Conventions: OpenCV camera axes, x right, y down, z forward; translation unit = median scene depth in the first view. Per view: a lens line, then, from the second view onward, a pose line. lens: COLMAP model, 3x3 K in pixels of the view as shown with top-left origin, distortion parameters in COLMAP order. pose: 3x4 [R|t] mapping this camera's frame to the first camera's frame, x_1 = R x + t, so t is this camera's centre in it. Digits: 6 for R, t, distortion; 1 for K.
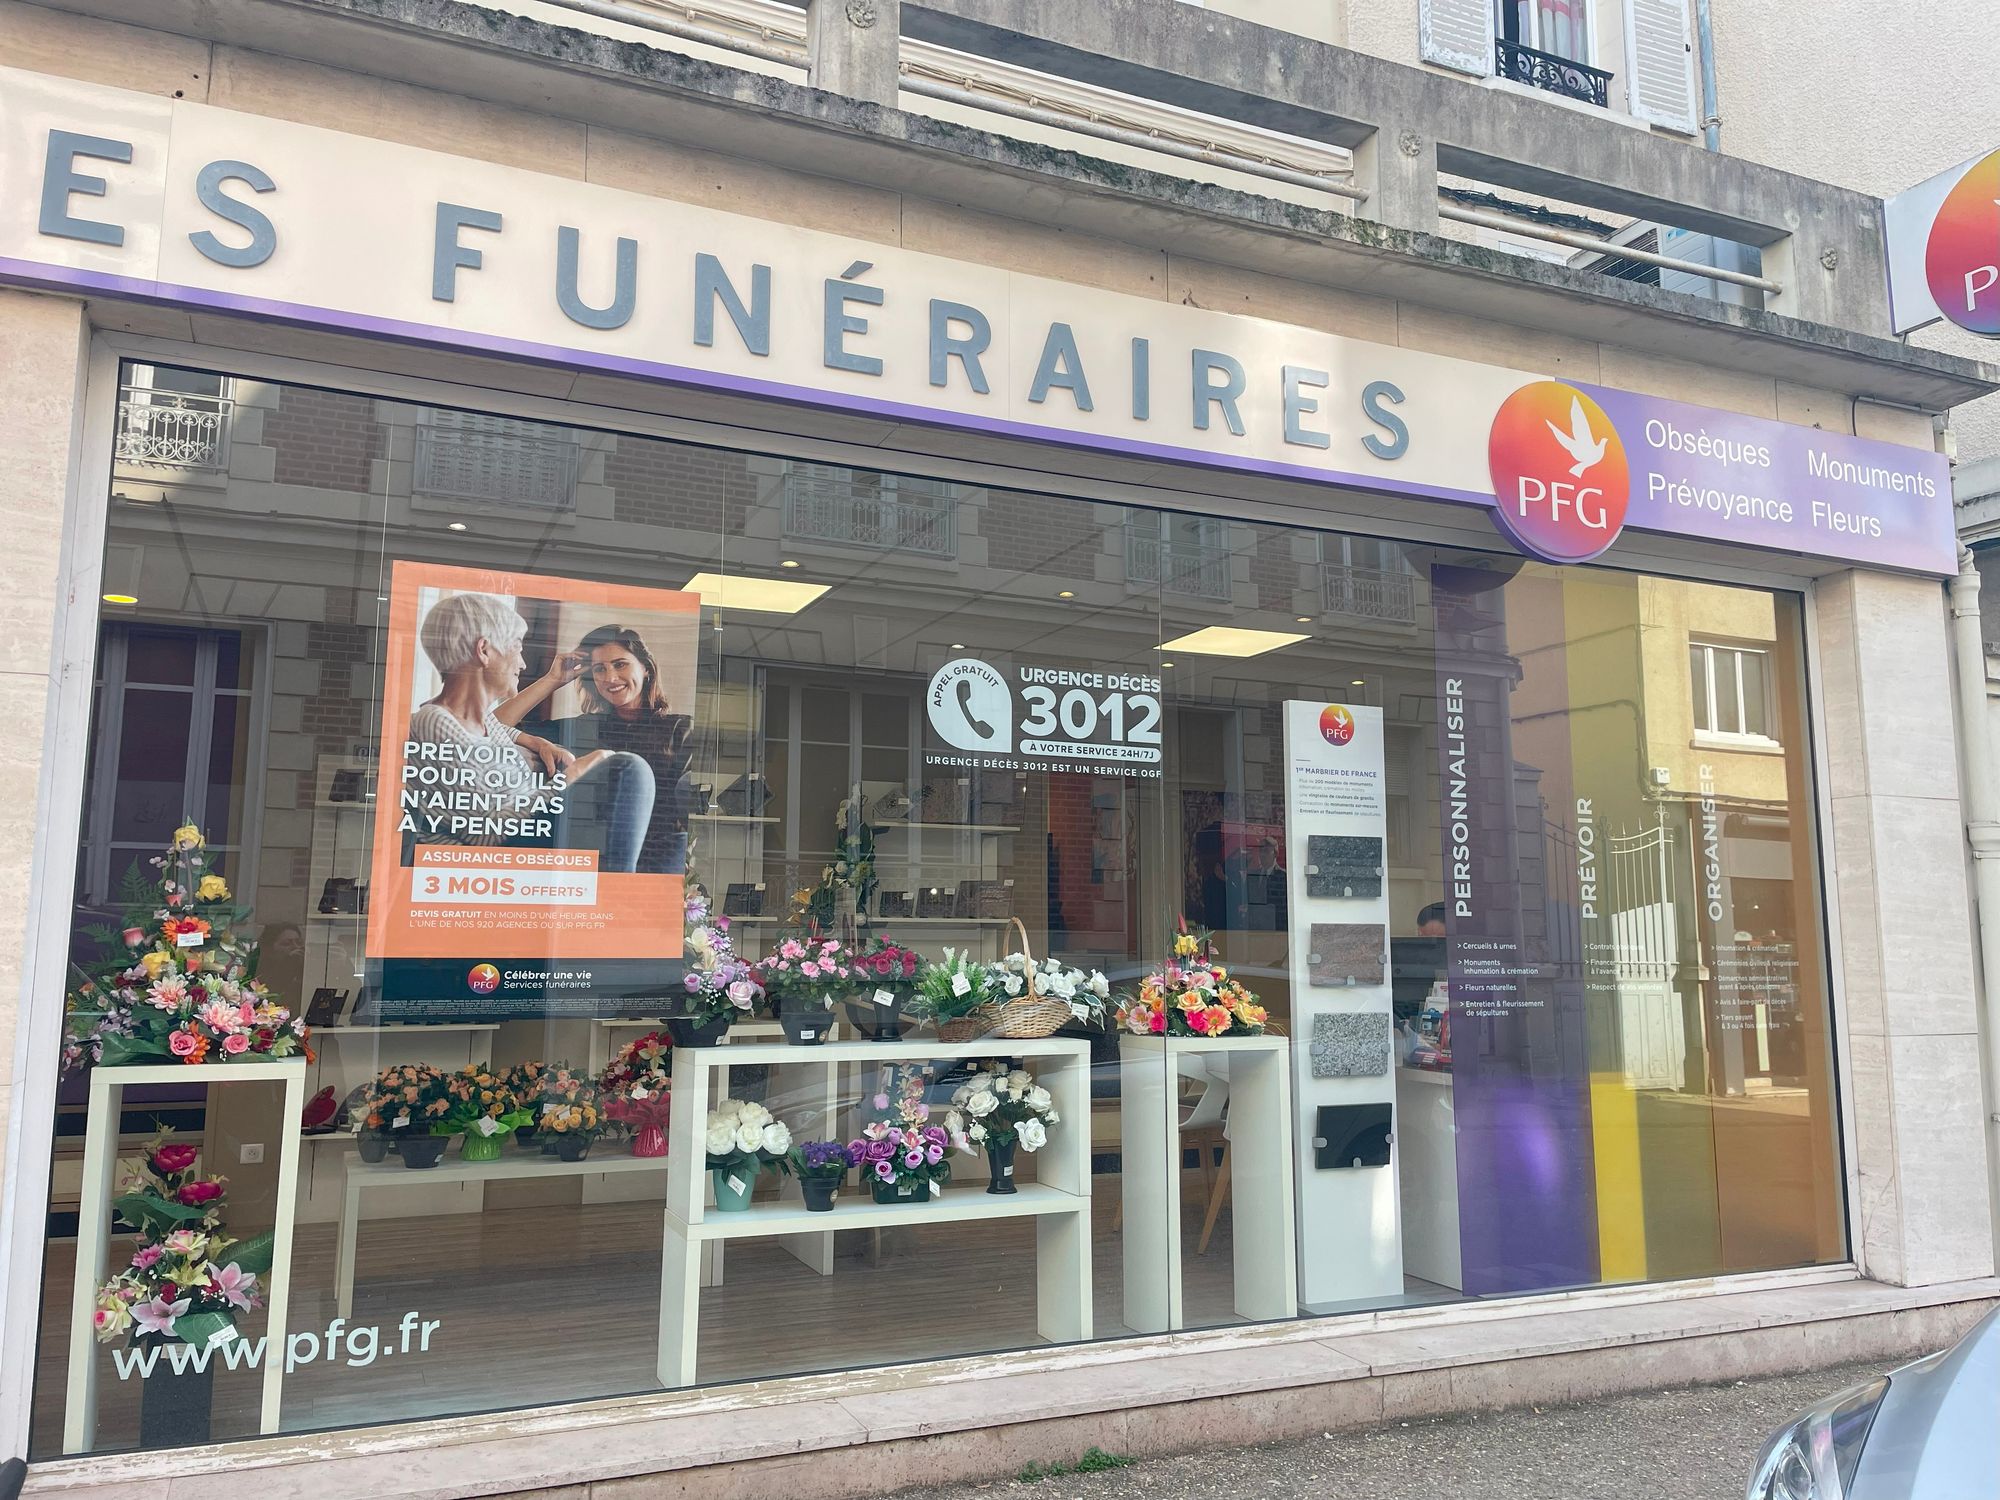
lens RADIAL K [[1511.8, 0, 997.0], [0, 1511.8, 743.9], [0, 0, 1]] dist [0.001406, -0.005556]
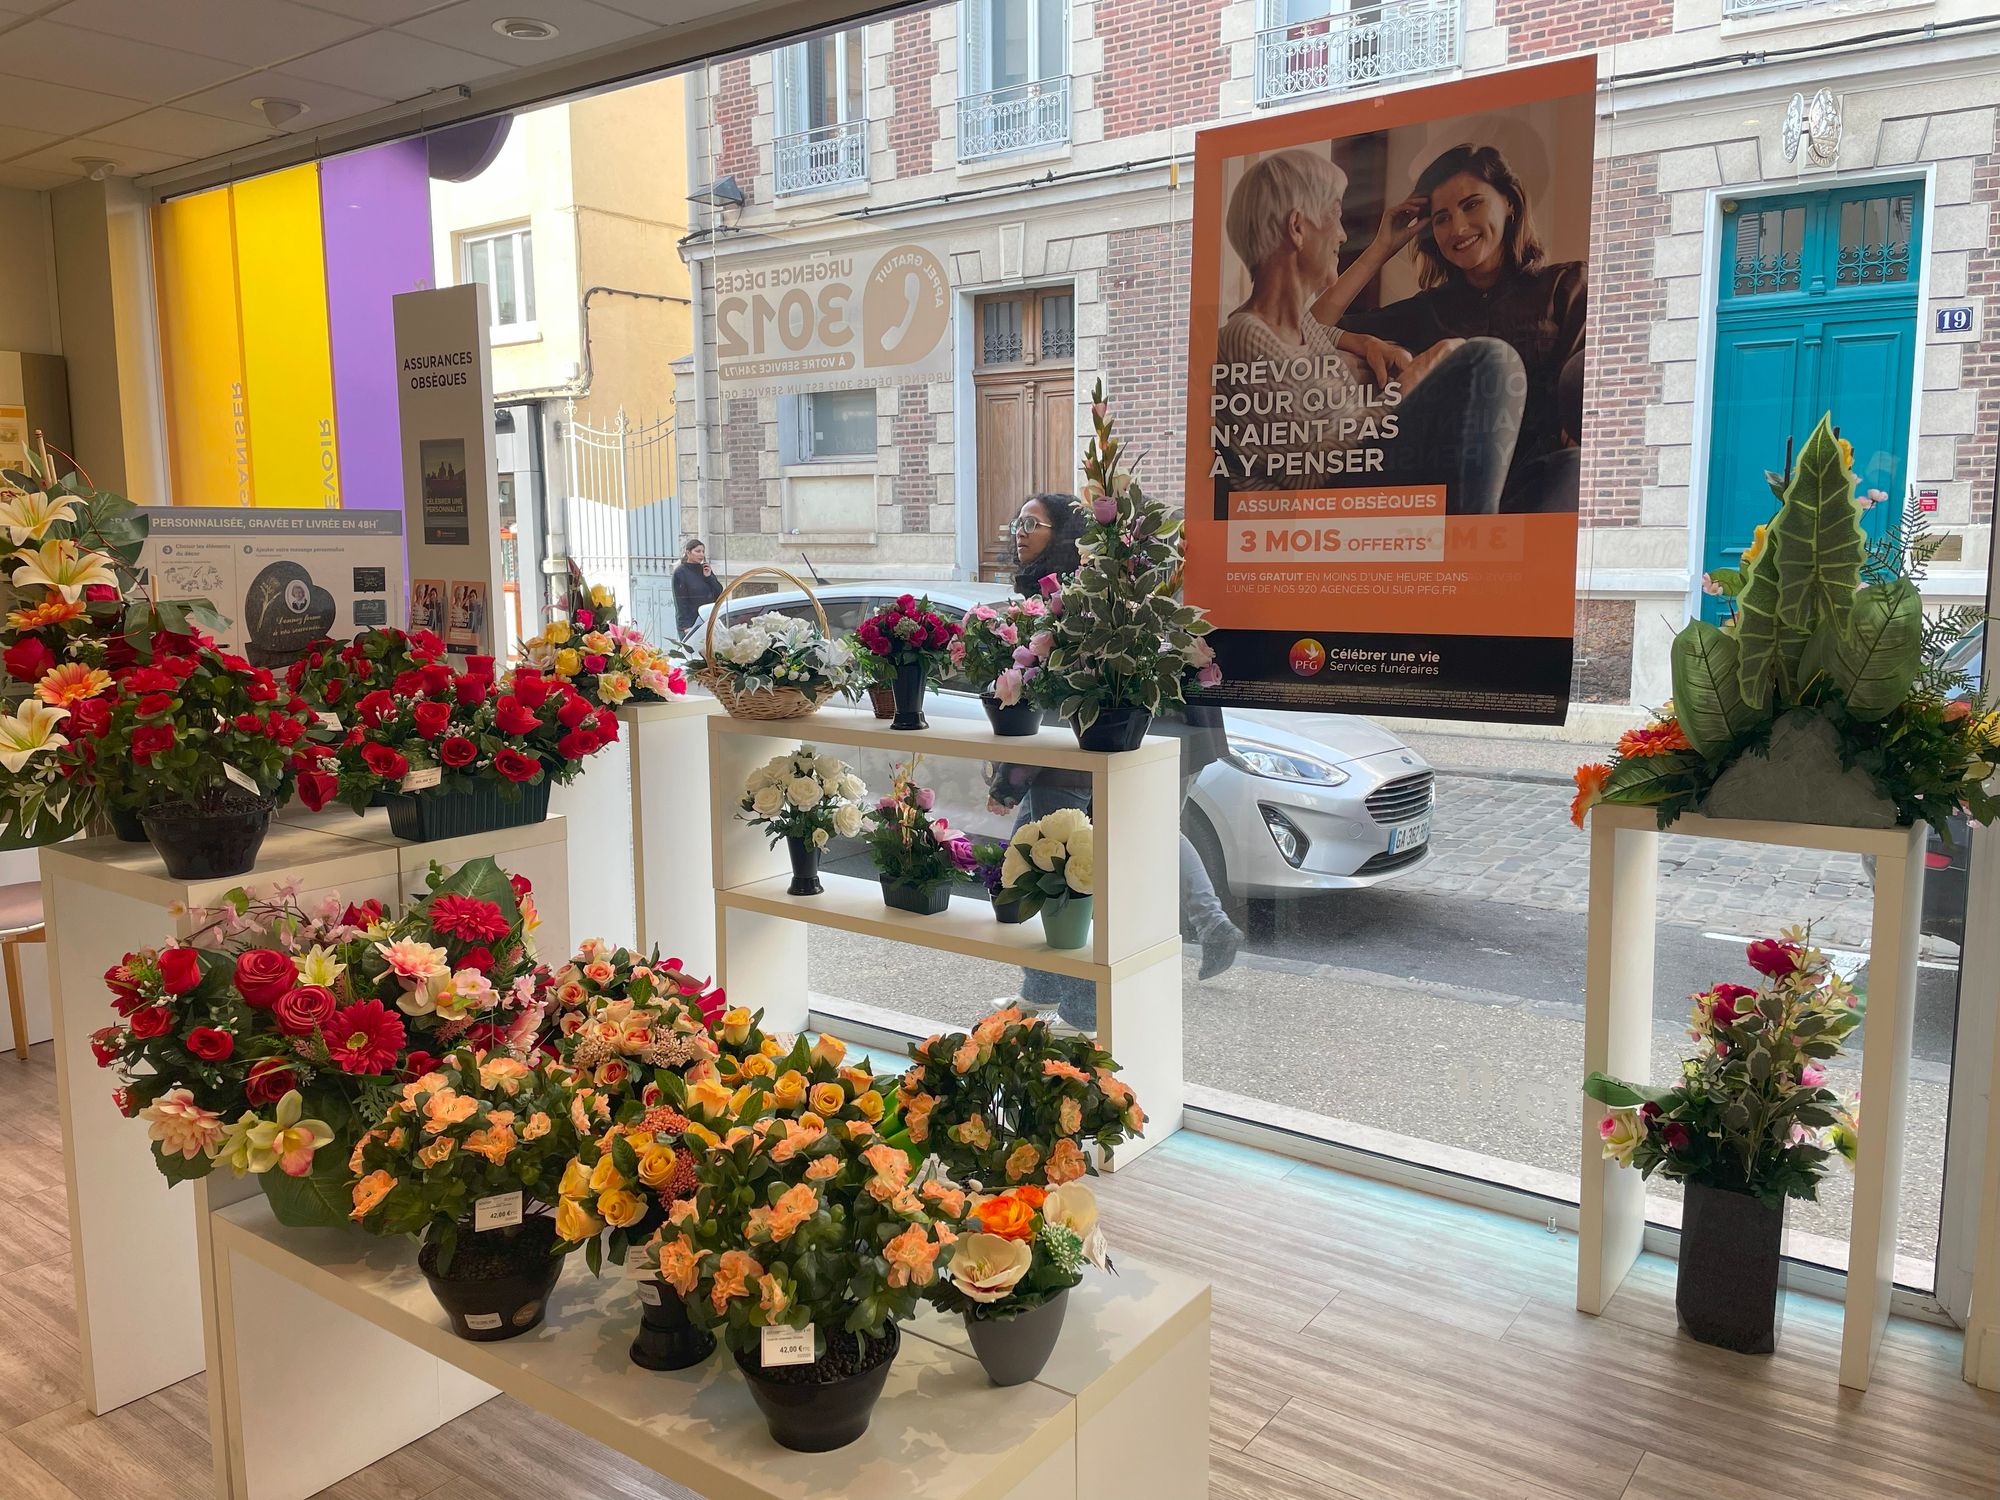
lens RADIAL K [[1473.3, 0, 962.3], [0, 1473.3, 744.5], [0, 0, 1]] dist [0.014999, 0.001161]
pose [[0.465474, 0.107604, -0.878496, 0.254316], [0.131735, 0.973102, 0.188993, 0.027563], [0.875203, -0.203700, 0.438778, 0.467561]]
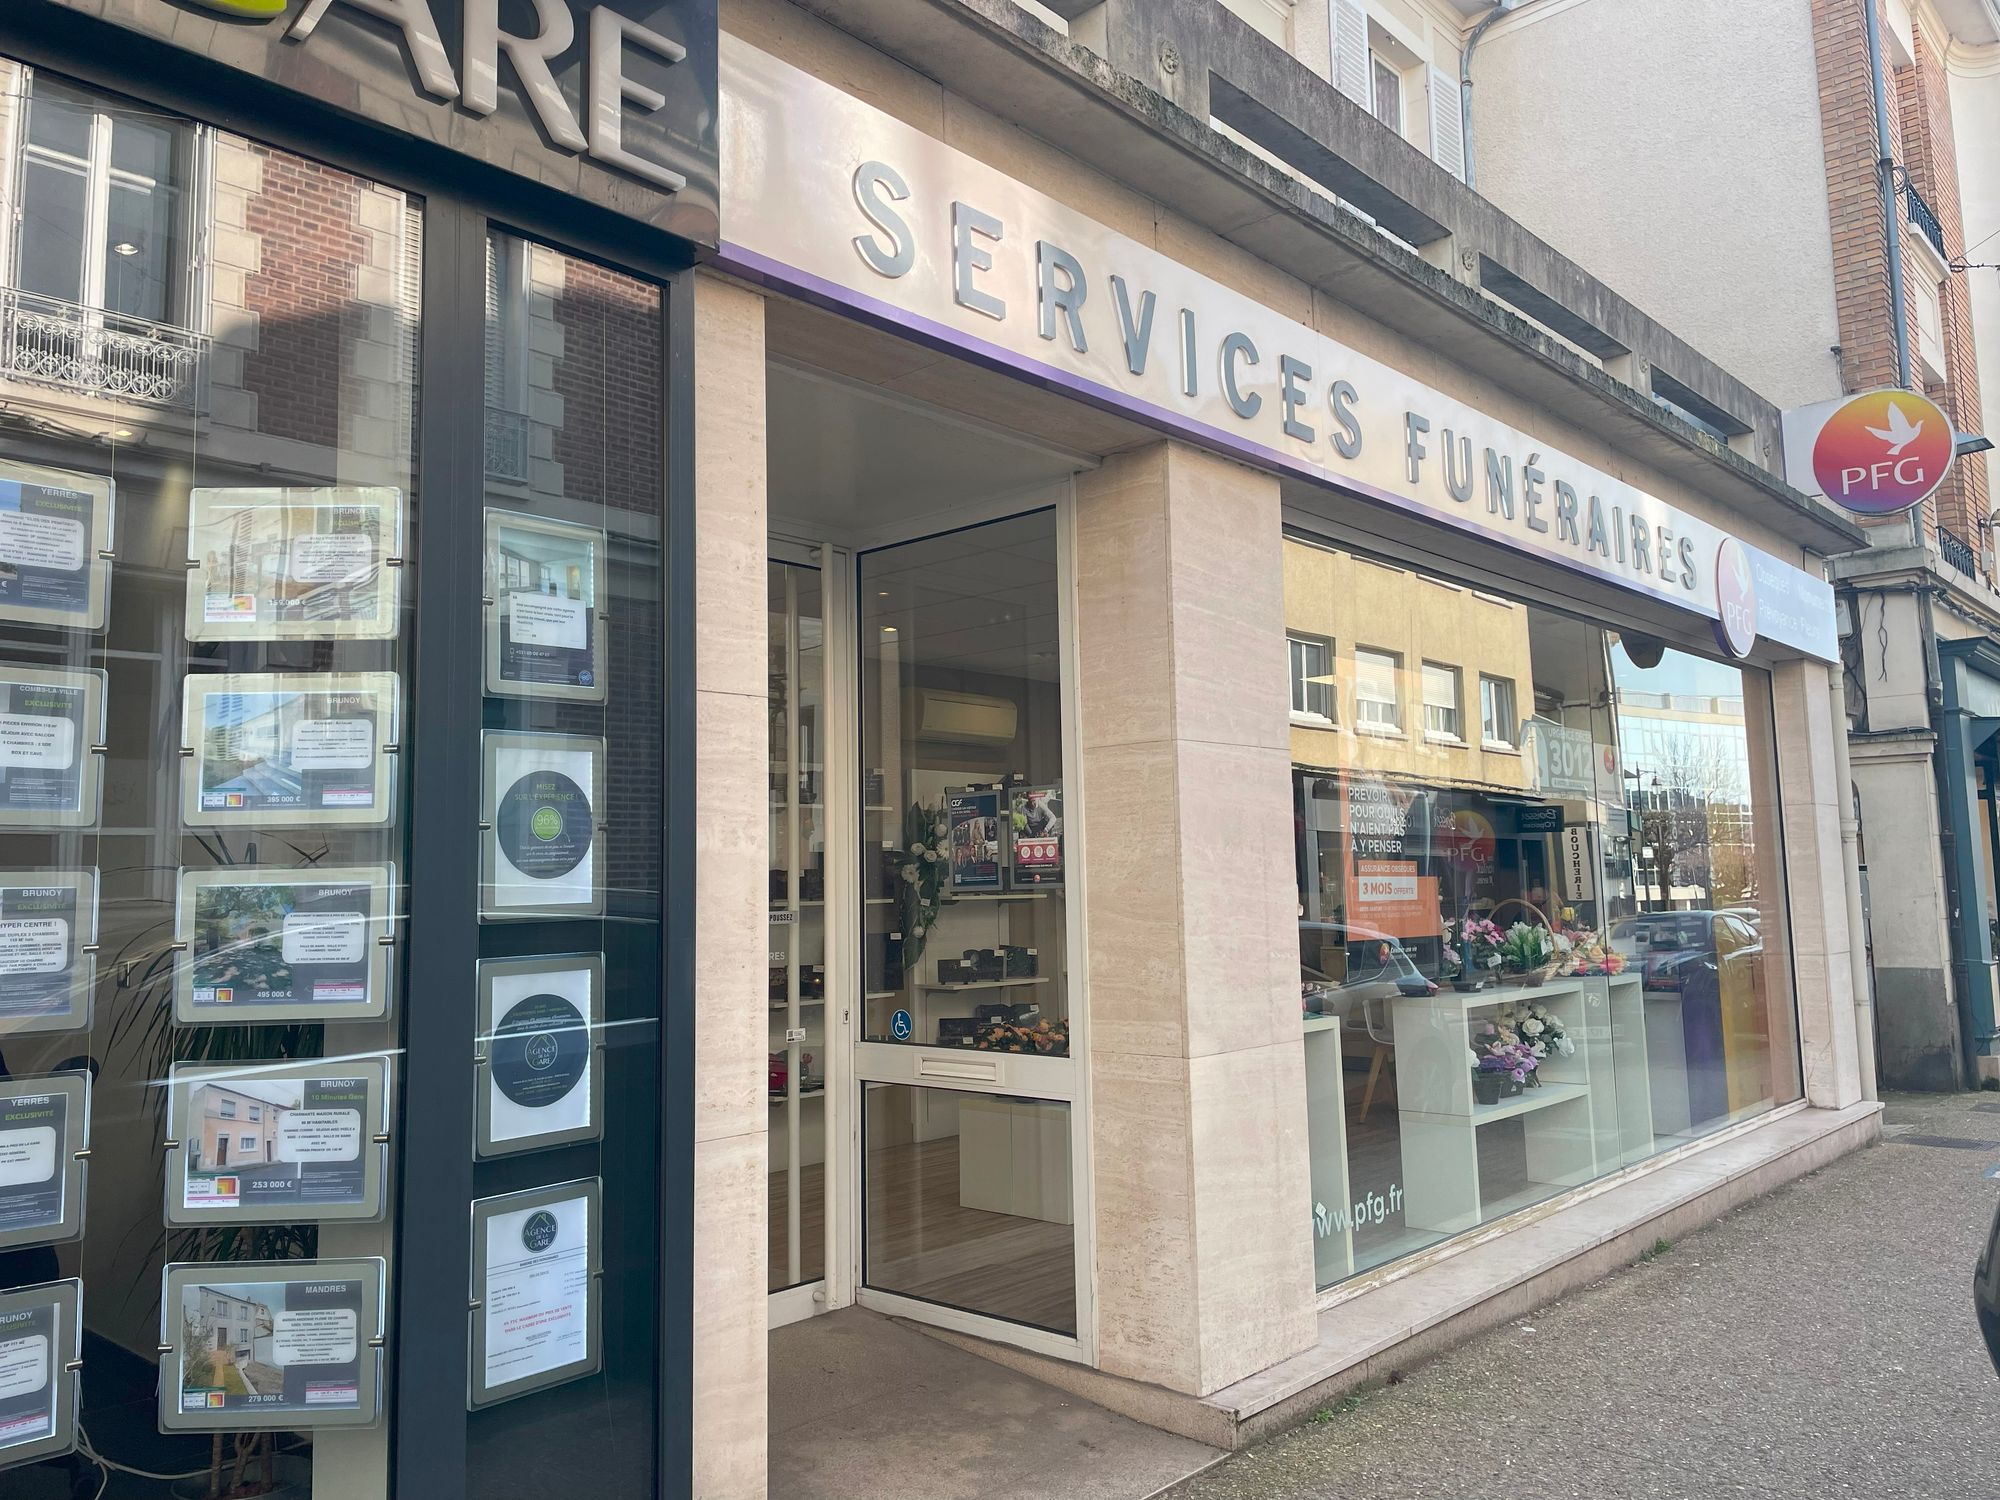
lens RADIAL K [[1518.6, 0, 1000.7], [0, 1518.6, 717.8], [0, 0, 1]] dist [0.001532, -0.002771]
pose [[0.914216, 0.025173, 0.404444, -1.204950], [-0.035044, 0.999241, 0.017022, -0.075550], [-0.403708, -0.029735, 0.914404, -0.152149]]
